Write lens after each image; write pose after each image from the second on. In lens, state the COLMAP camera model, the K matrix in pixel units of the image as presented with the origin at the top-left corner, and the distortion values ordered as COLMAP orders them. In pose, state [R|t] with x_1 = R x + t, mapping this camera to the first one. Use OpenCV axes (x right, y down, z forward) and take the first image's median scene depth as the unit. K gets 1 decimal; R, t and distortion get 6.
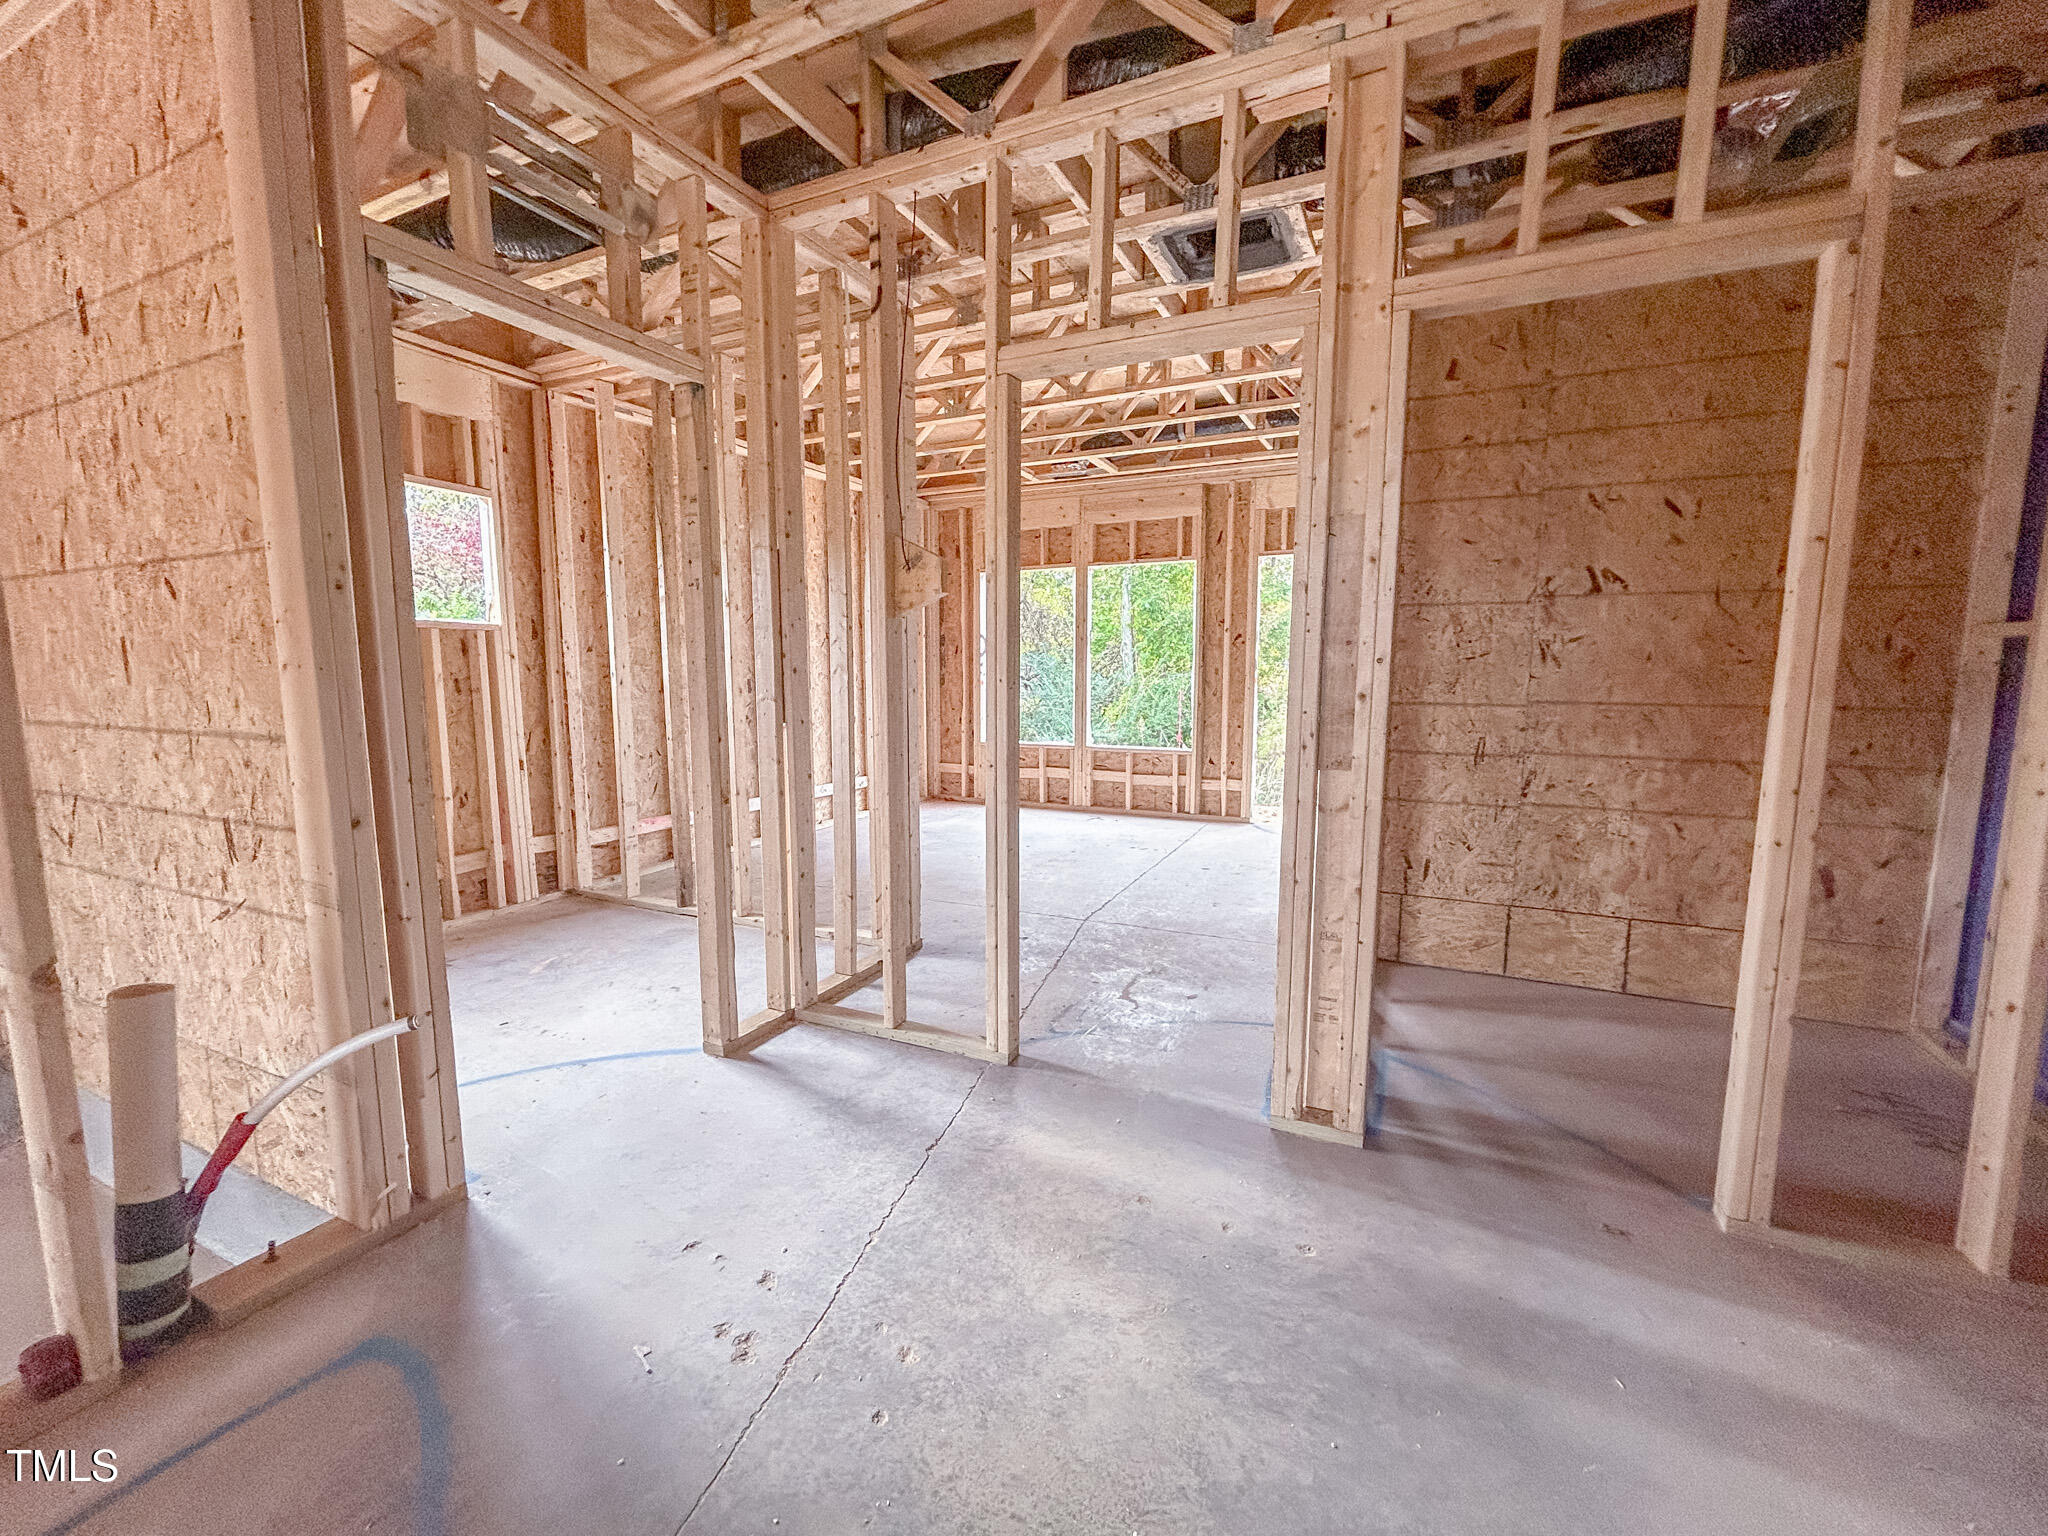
lens RADIAL K [[838.0, 0, 1029.2], [0, 838.0, 764.2], [0, 0, 1]] dist [0.001082, 0.000036]
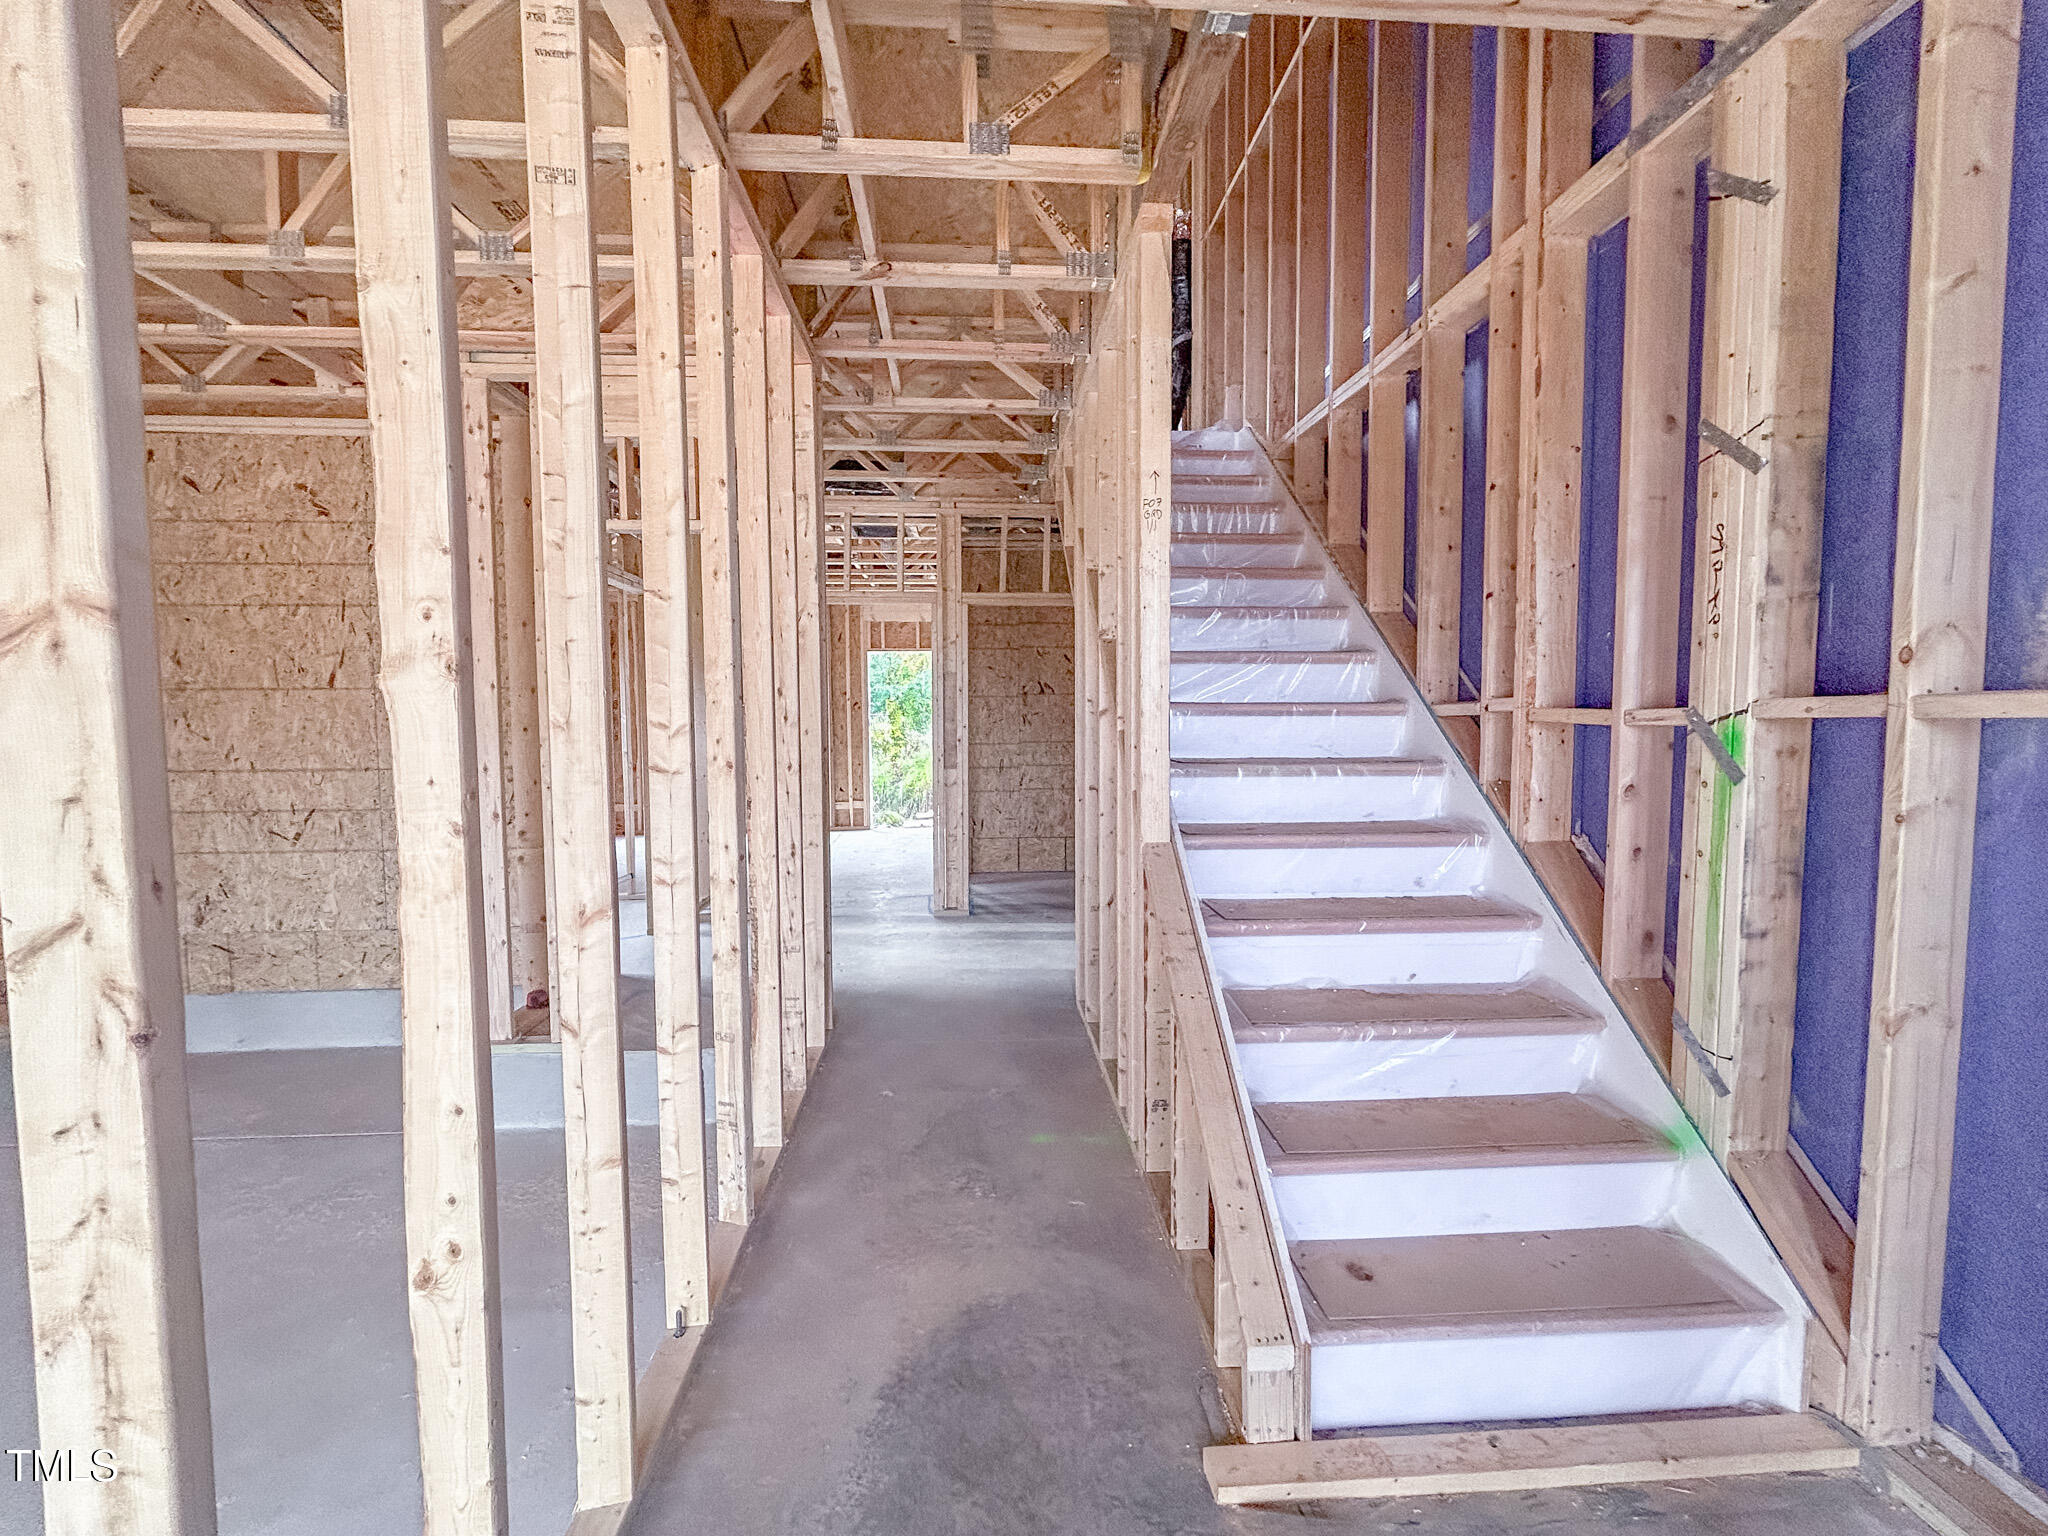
lens RADIAL K [[838.0, 0, 1023.4], [0, 838.0, 754.0], [0, 0, 1]] dist [0.001082, 0.000036]
pose [[0.870876, -0.031034, 0.490522, -0.468947], [0.066042, 0.996343, -0.054217, 0.076352], [-0.487045, 0.079611, 0.869741, -0.902732]]
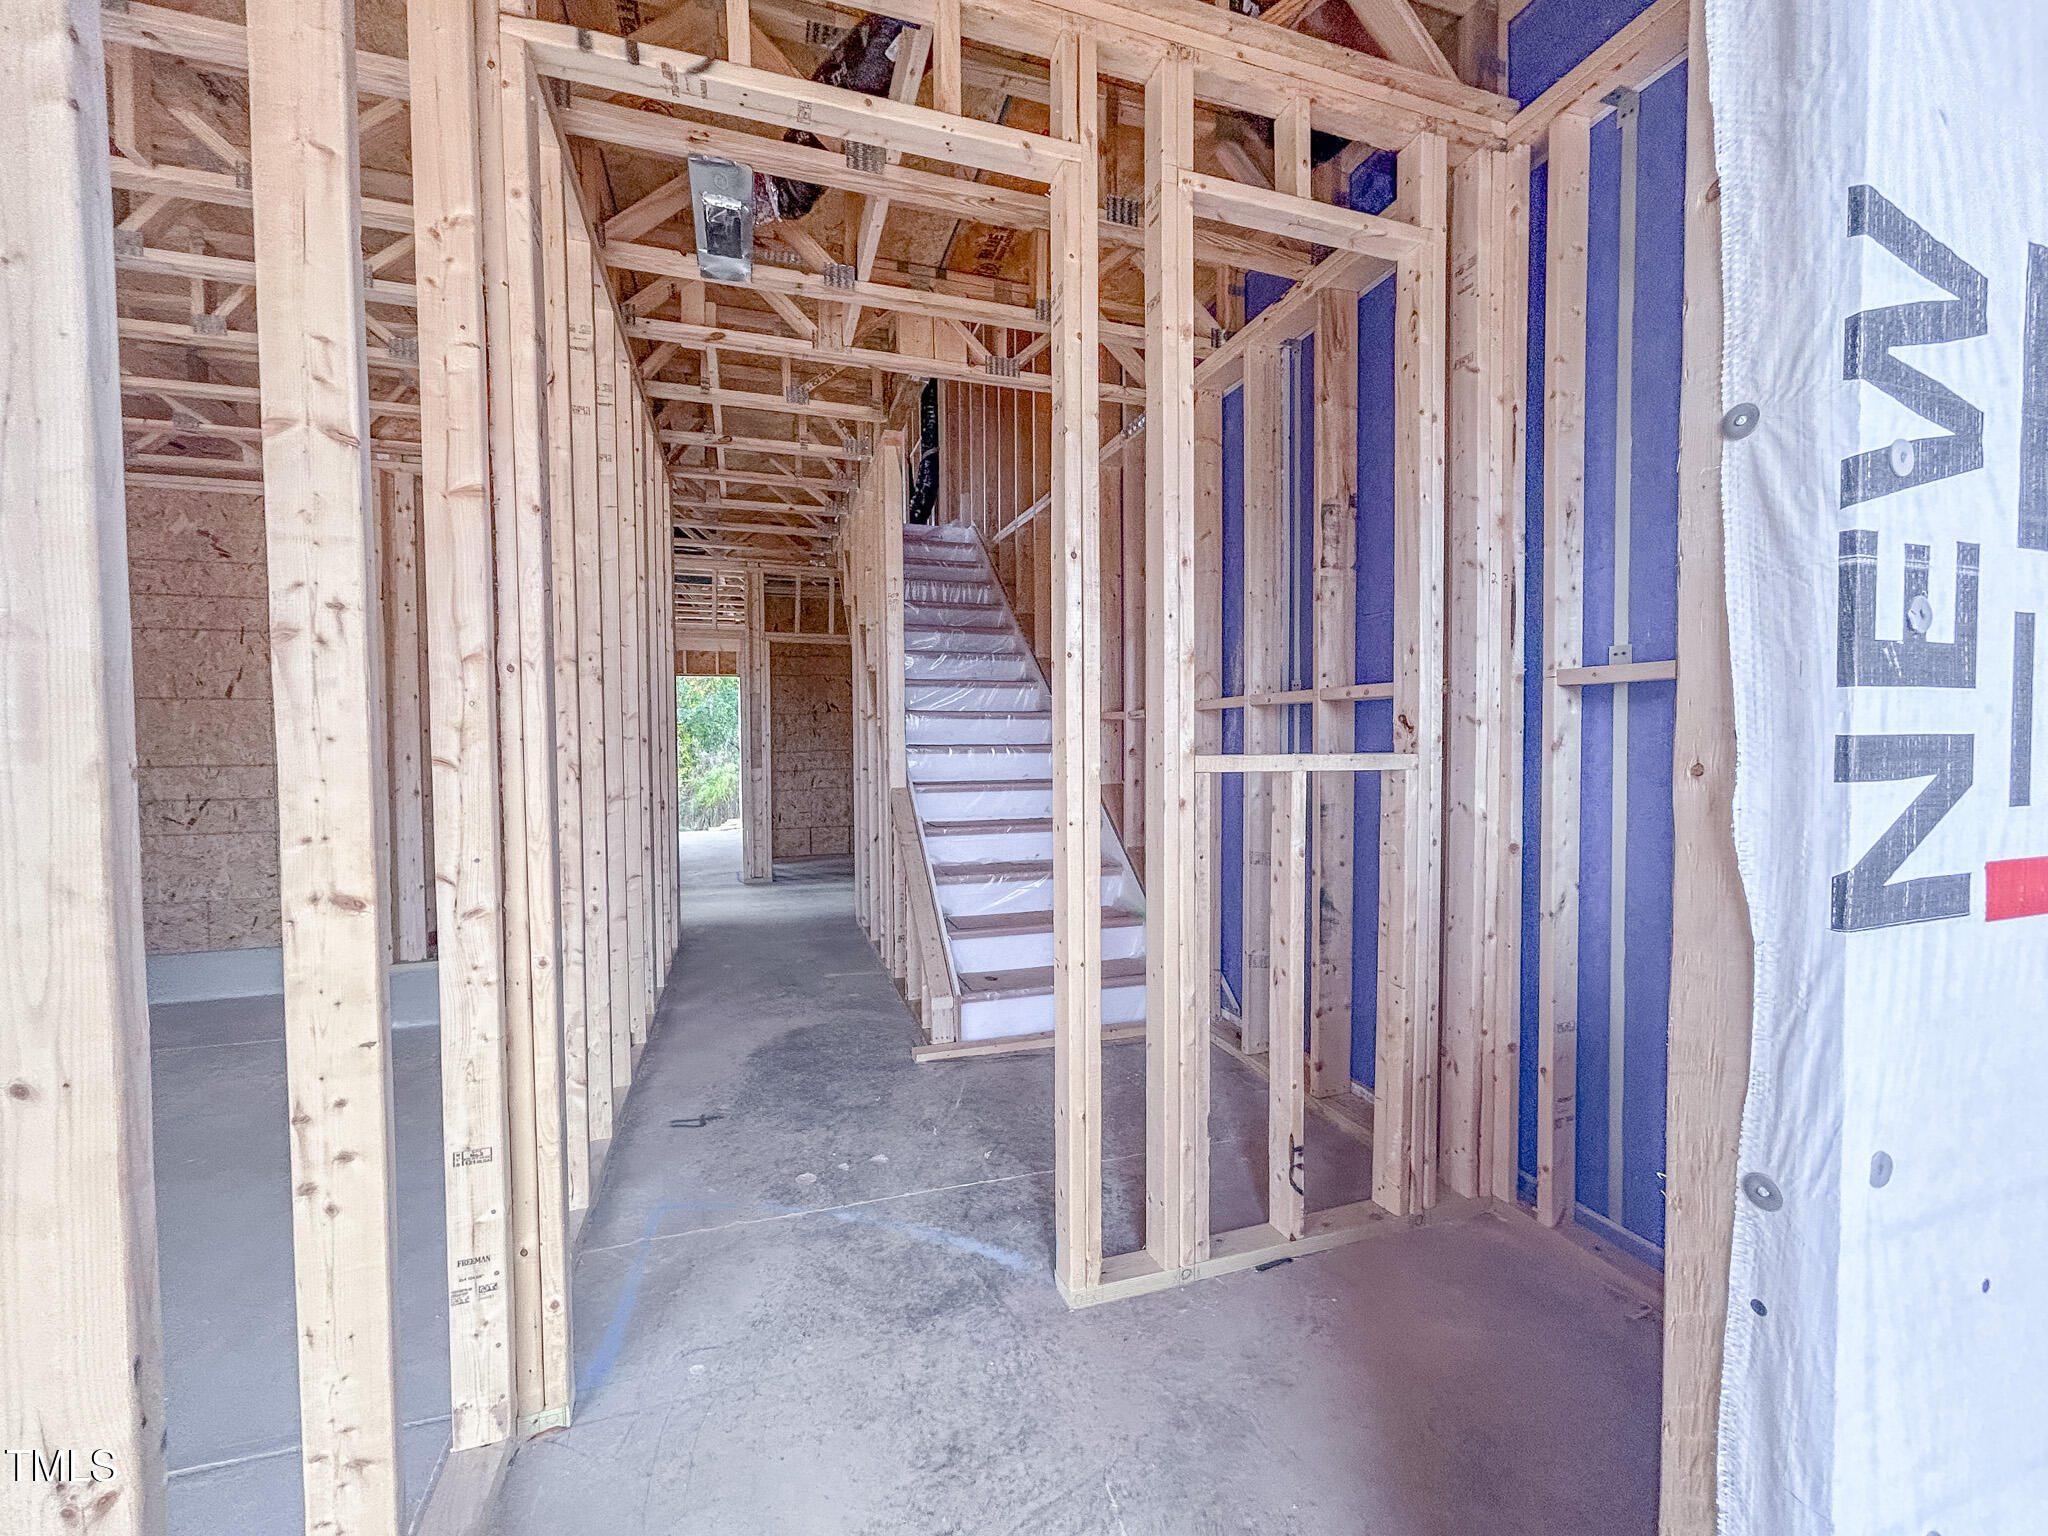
lens RADIAL K [[838.0, 0, 1026.6], [0, 838.0, 763.8], [0, 0, 1]] dist [0.001082, 0.000036]
pose [[0.718466, -0.027244, 0.695028, -0.790614], [0.092352, 0.994122, -0.056498, 0.186249], [-0.689404, 0.104779, 0.716759, -1.424634]]
